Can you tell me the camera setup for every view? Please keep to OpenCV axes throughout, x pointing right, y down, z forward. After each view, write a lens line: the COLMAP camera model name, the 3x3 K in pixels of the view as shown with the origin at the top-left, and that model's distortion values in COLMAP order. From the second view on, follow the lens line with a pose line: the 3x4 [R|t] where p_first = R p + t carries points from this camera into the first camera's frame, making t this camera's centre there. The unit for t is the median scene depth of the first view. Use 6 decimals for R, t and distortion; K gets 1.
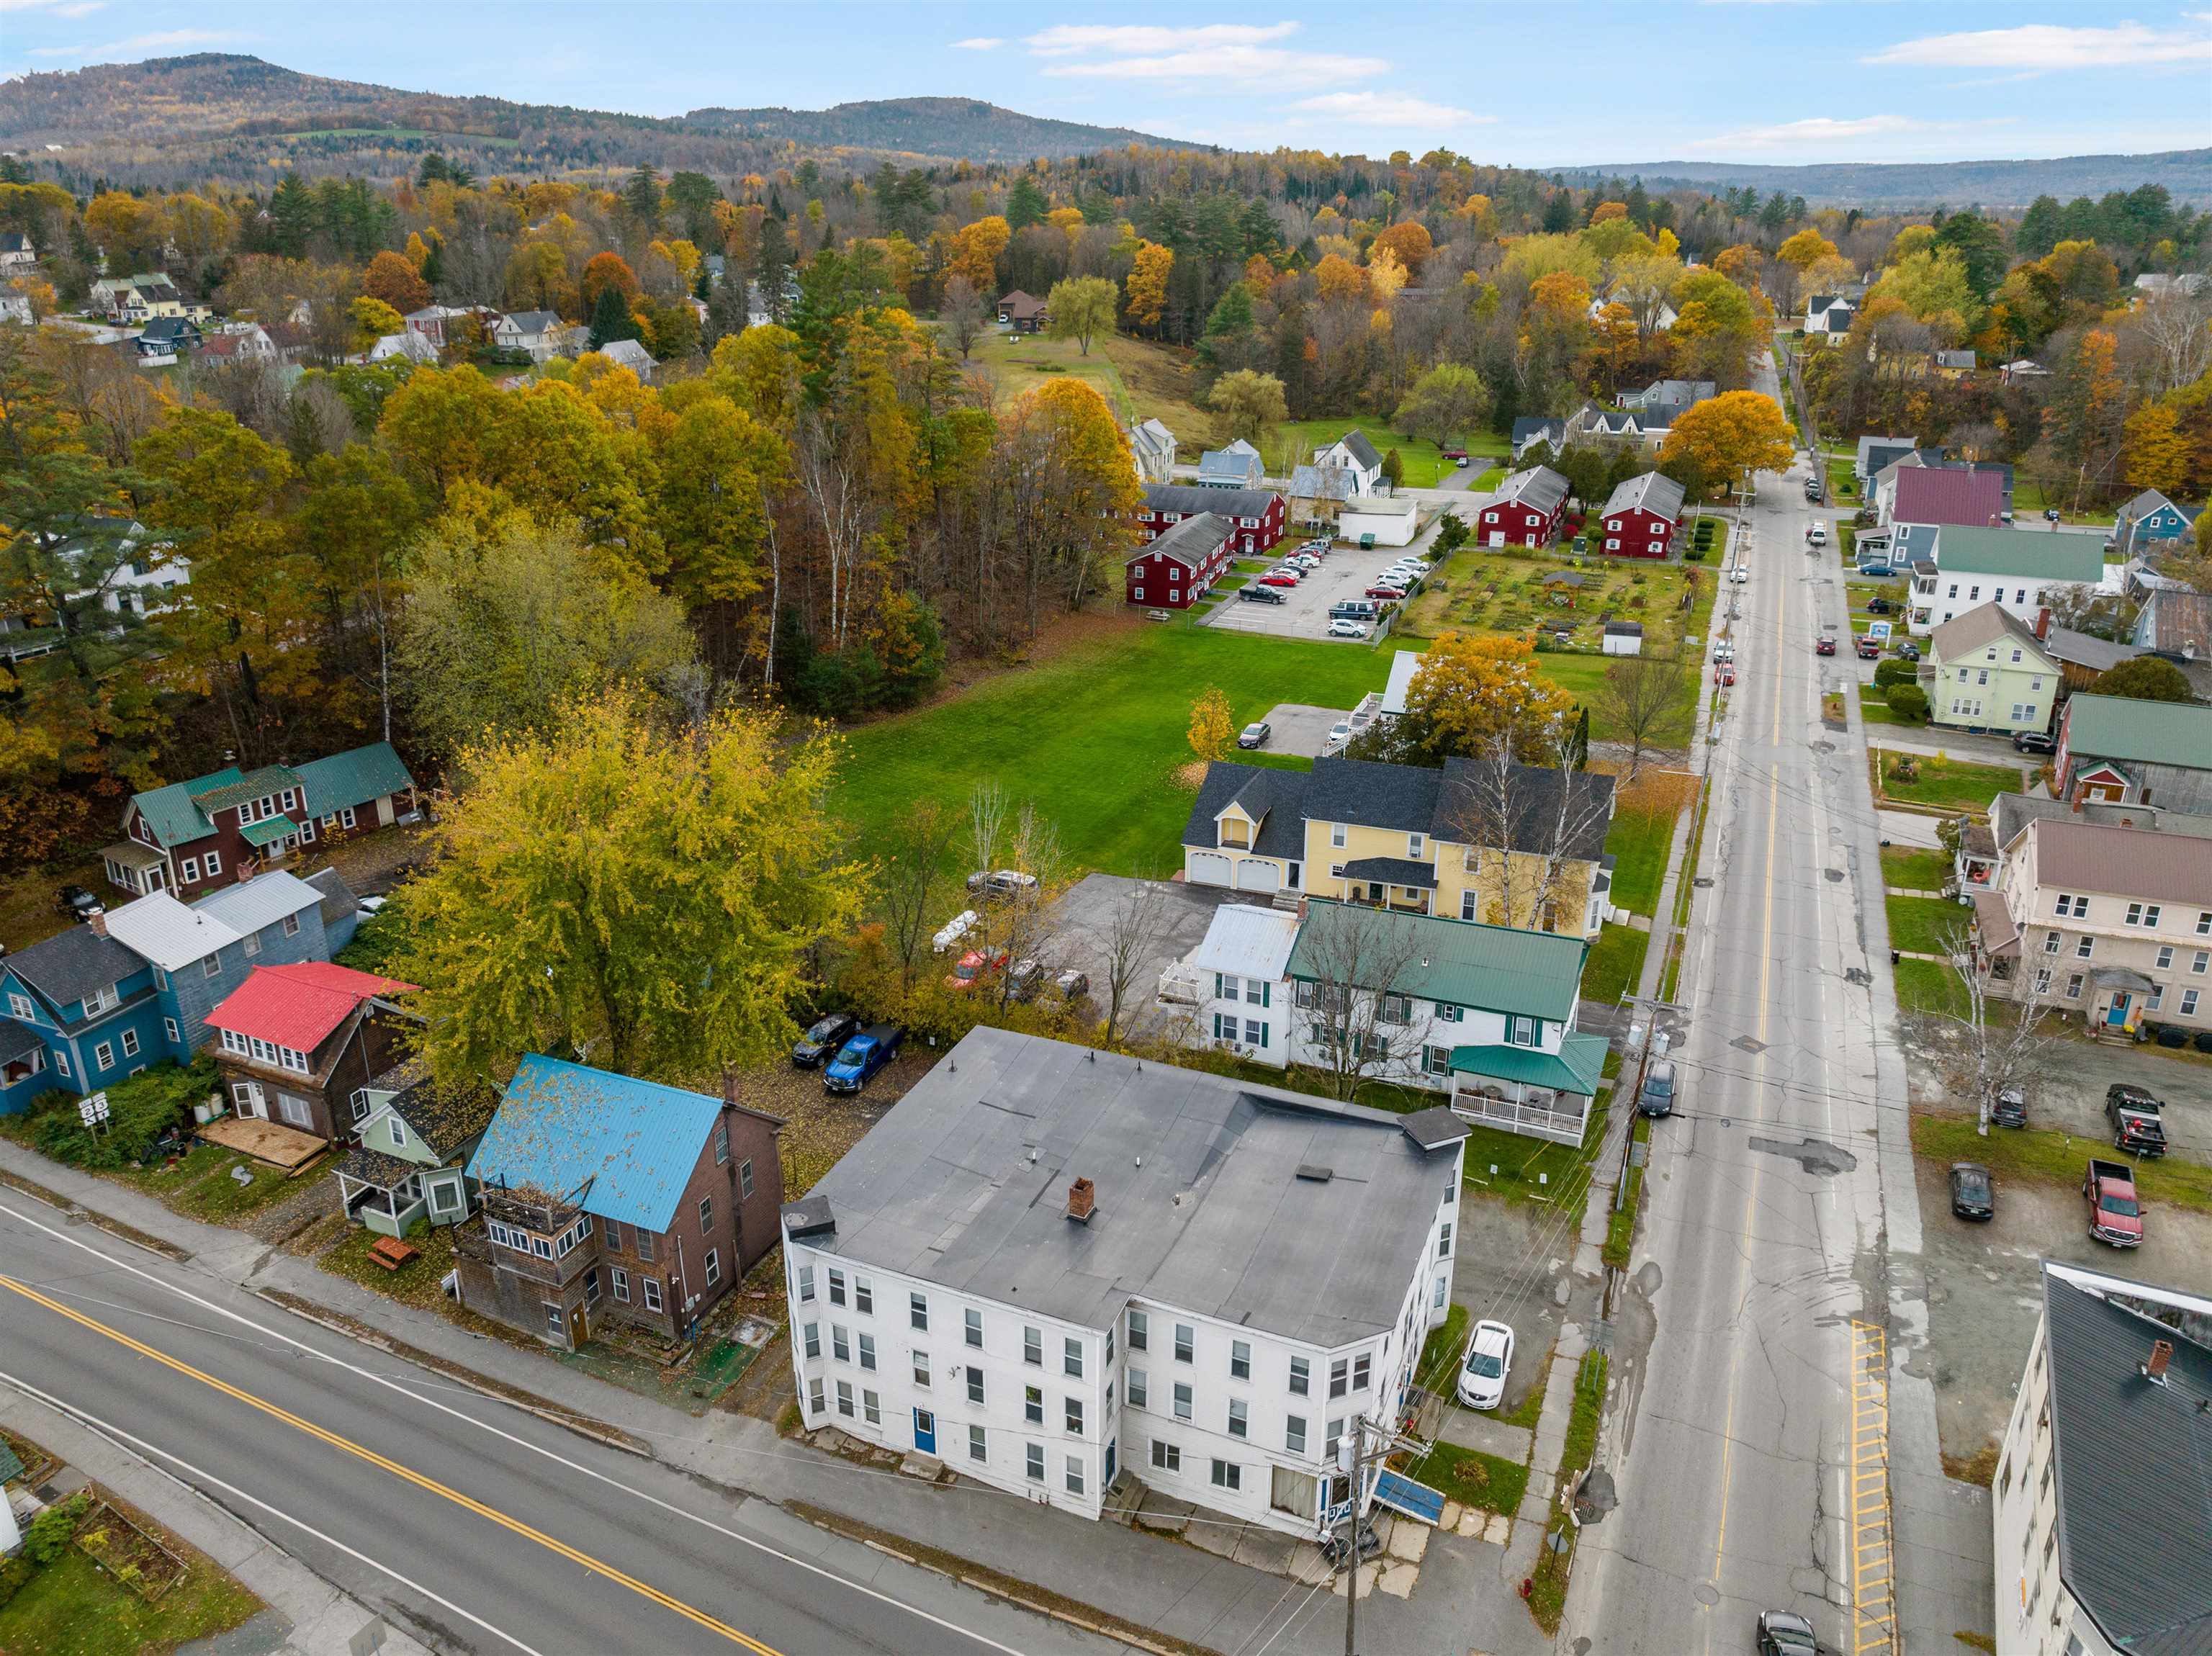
lens RADIAL K [[1575.1, 0, 1096.4], [0, 1575.1, 858.2], [0, 0, 1]] dist [-0.040801, 0.007582]
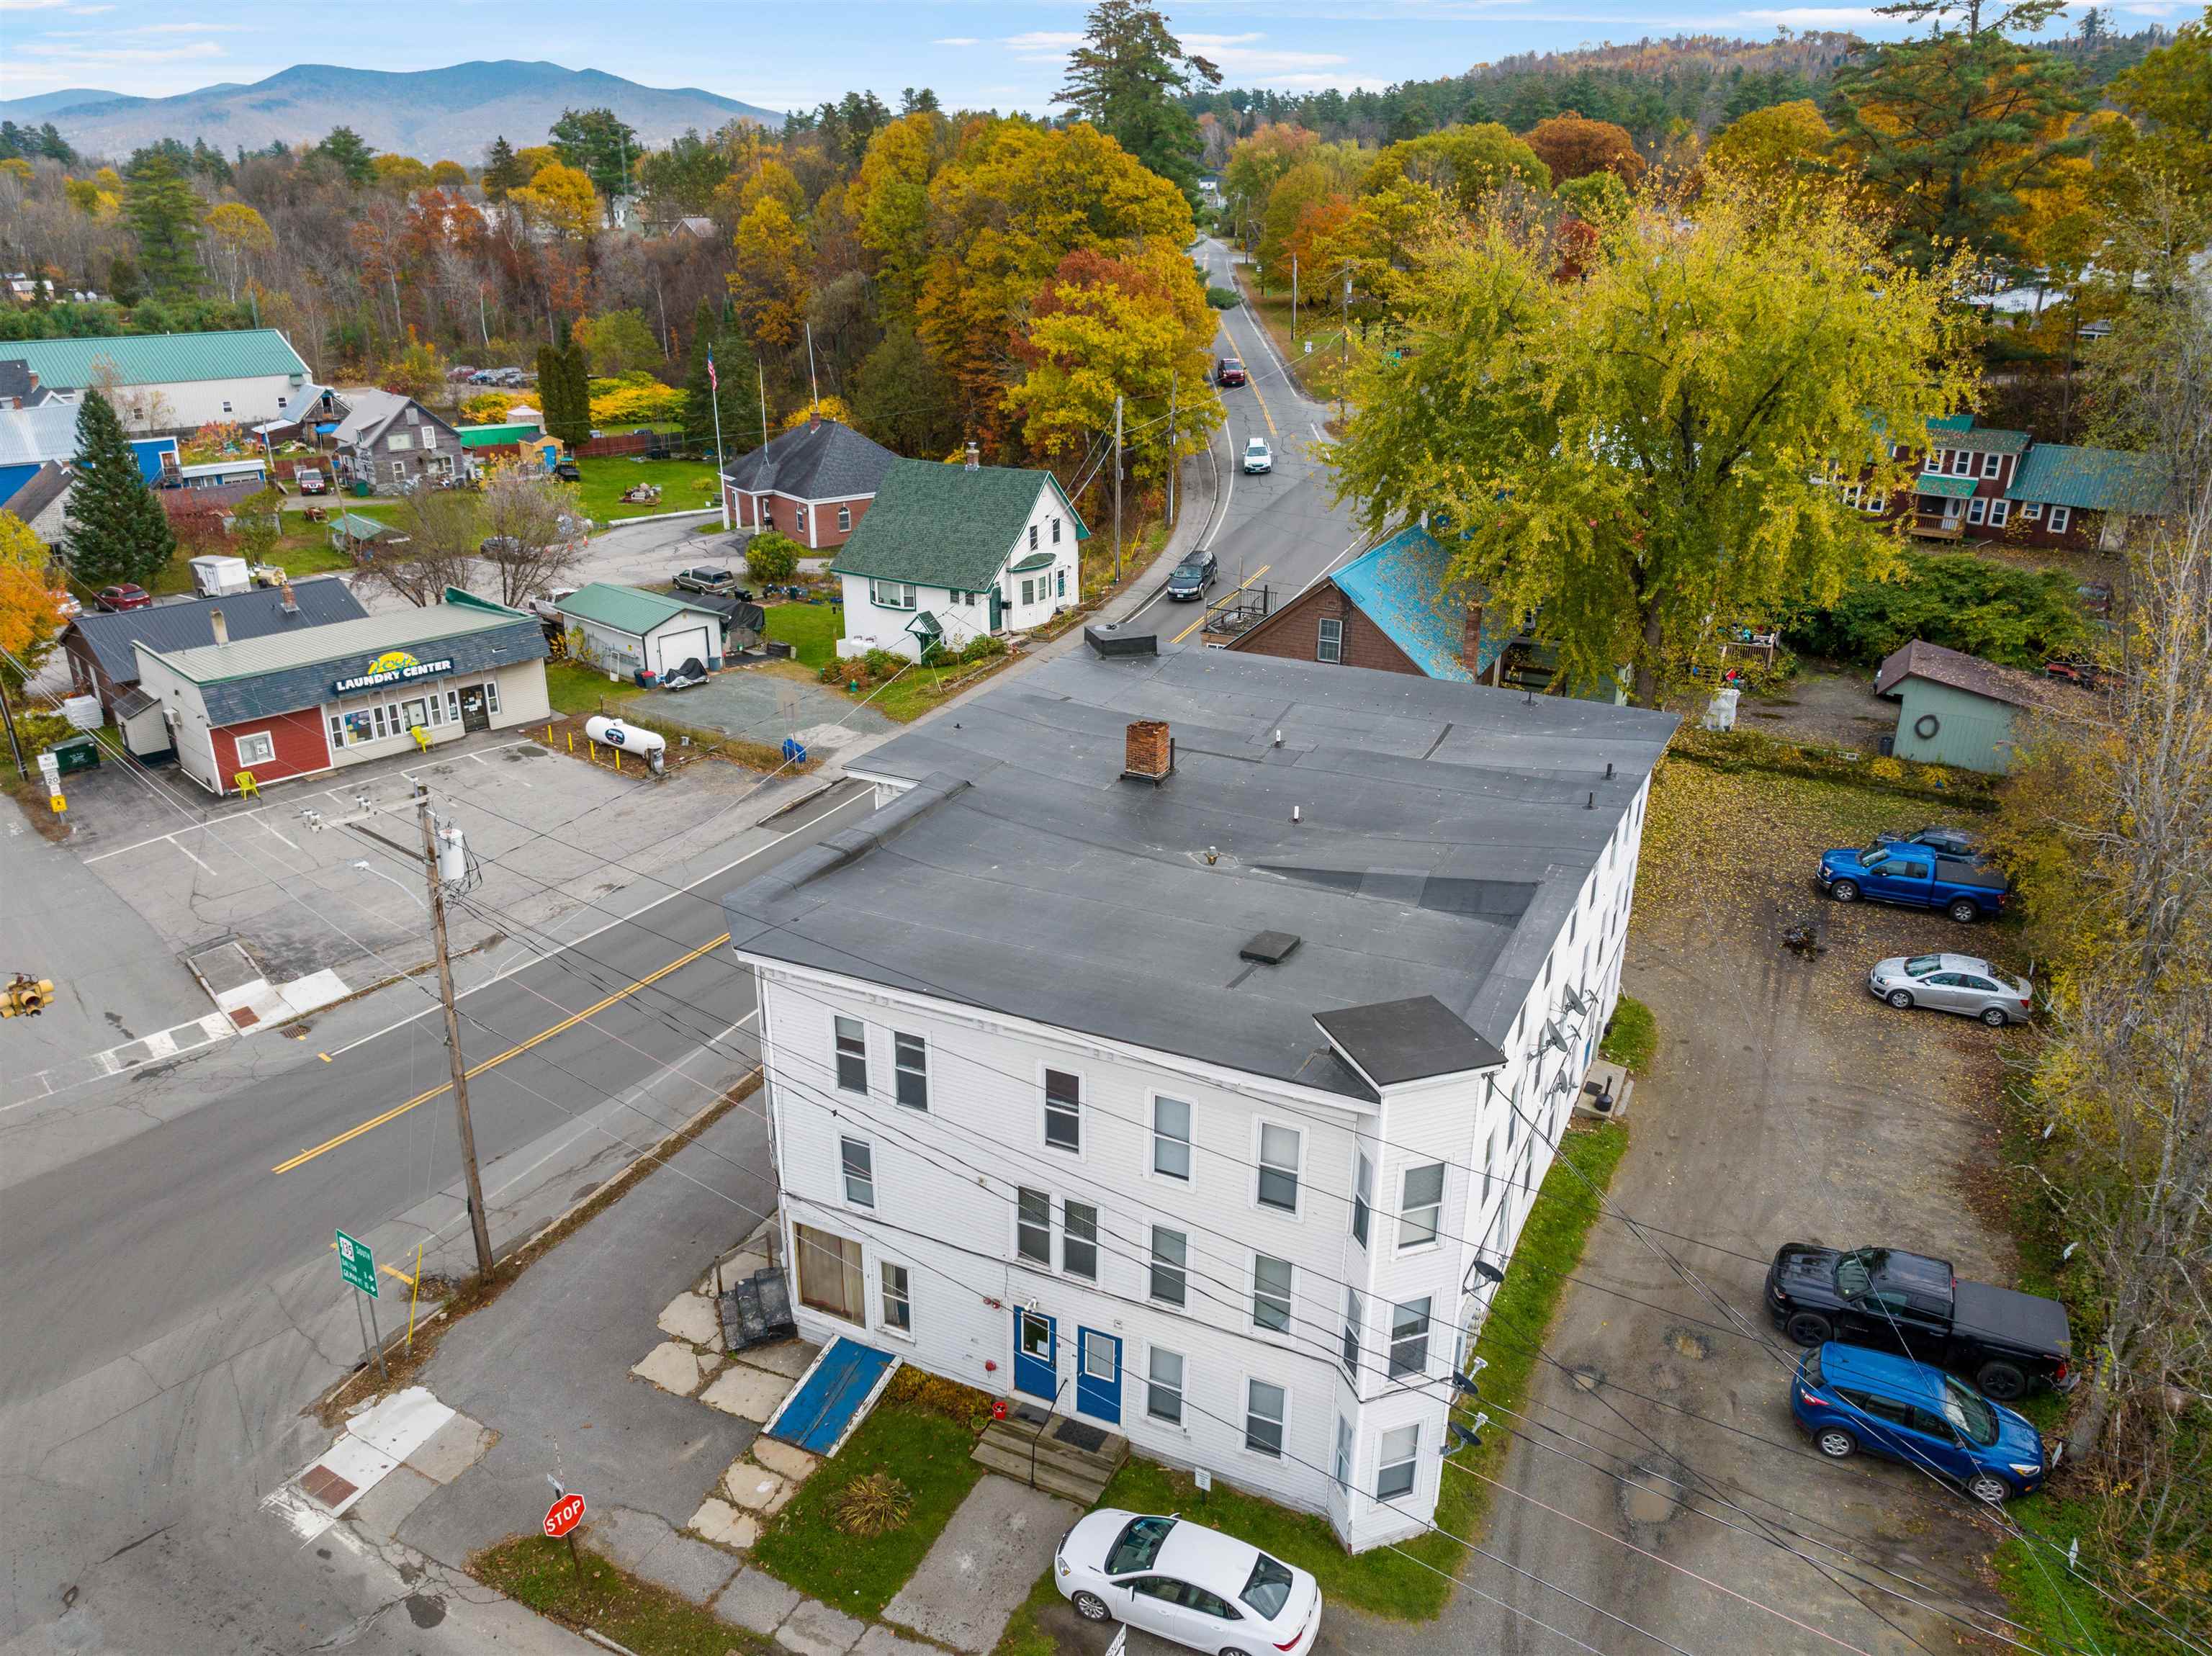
lens RADIAL K [[1575.1, 0, 1116.4], [0, 1575.1, 799.5], [0, 0, 1]] dist [-0.040801, 0.007582]
pose [[-0.046165, 0.363511, -0.930445, 0.418169], [-0.396713, 0.848165, 0.351049, 0.010257], [0.916781, 0.385326, 0.105054, 0.650881]]
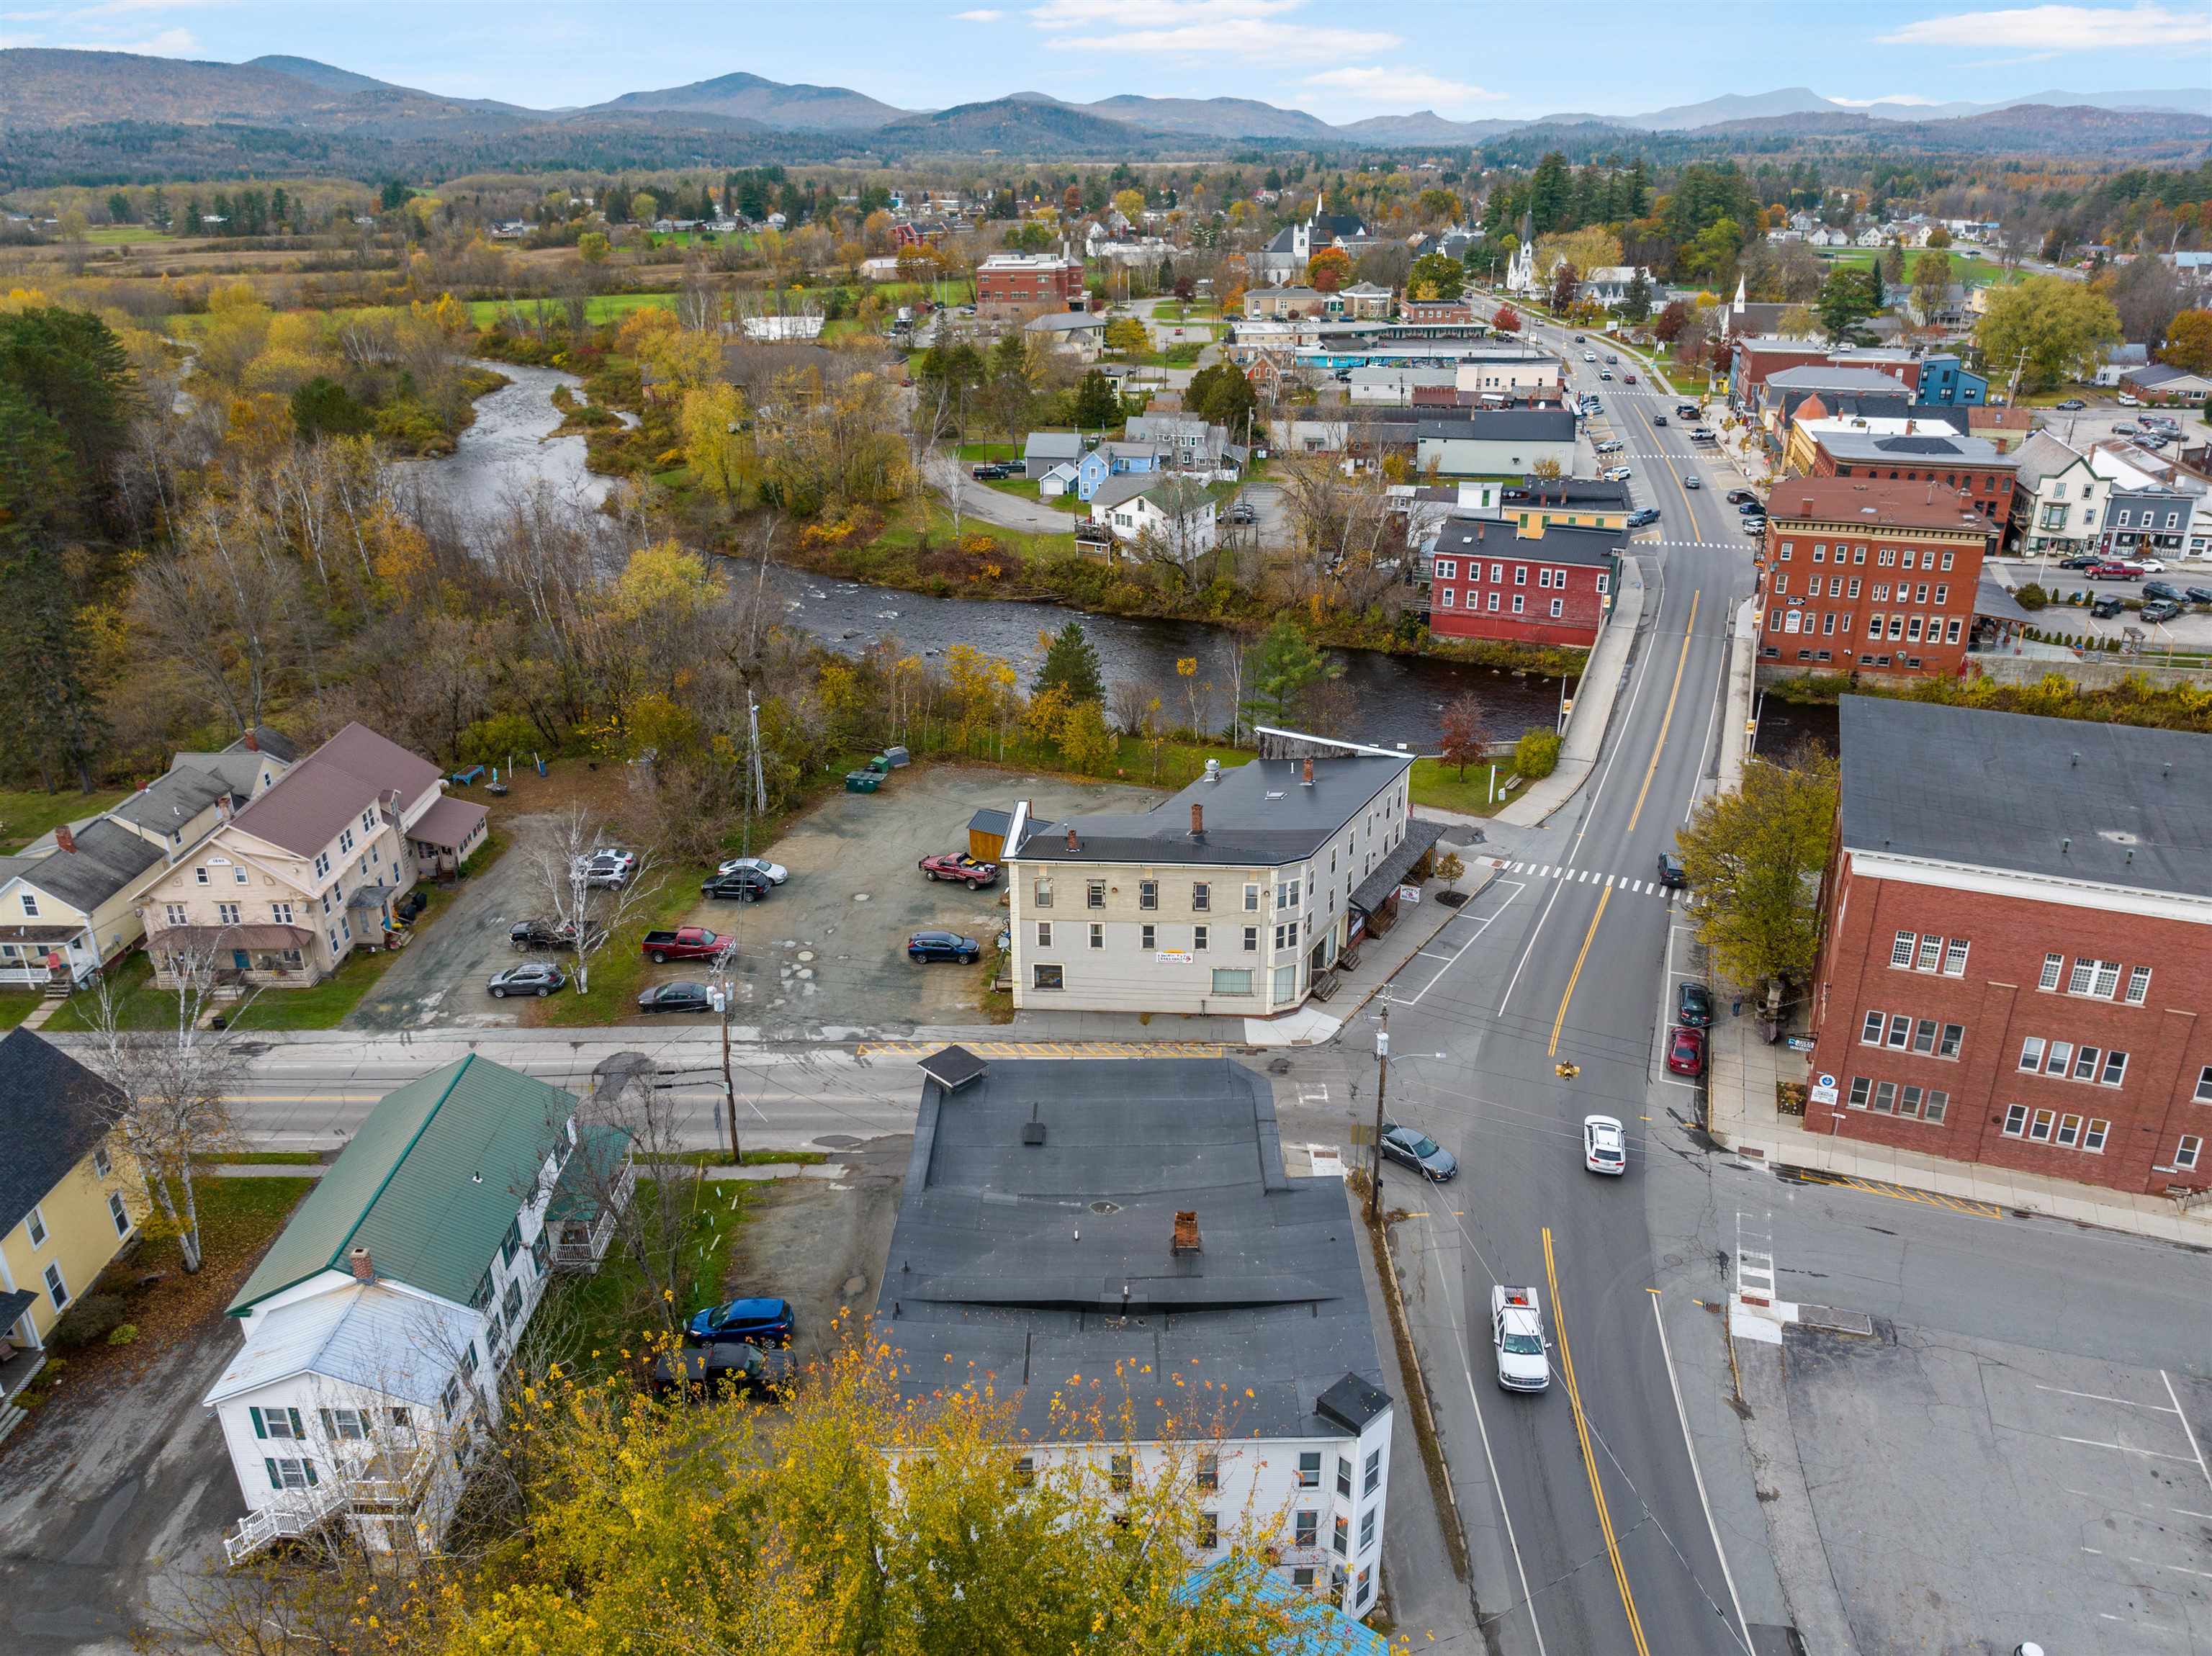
lens RADIAL K [[1575.1, 0, 1110.0], [0, 1575.1, 857.9], [0, 0, 1]] dist [-0.040801, 0.007582]
pose [[-0.392104, -0.368079, 0.843073, -0.514191], [0.371329, 0.775154, 0.511127, -0.338019], [-0.841646, 0.513473, -0.167263, 0.759939]]
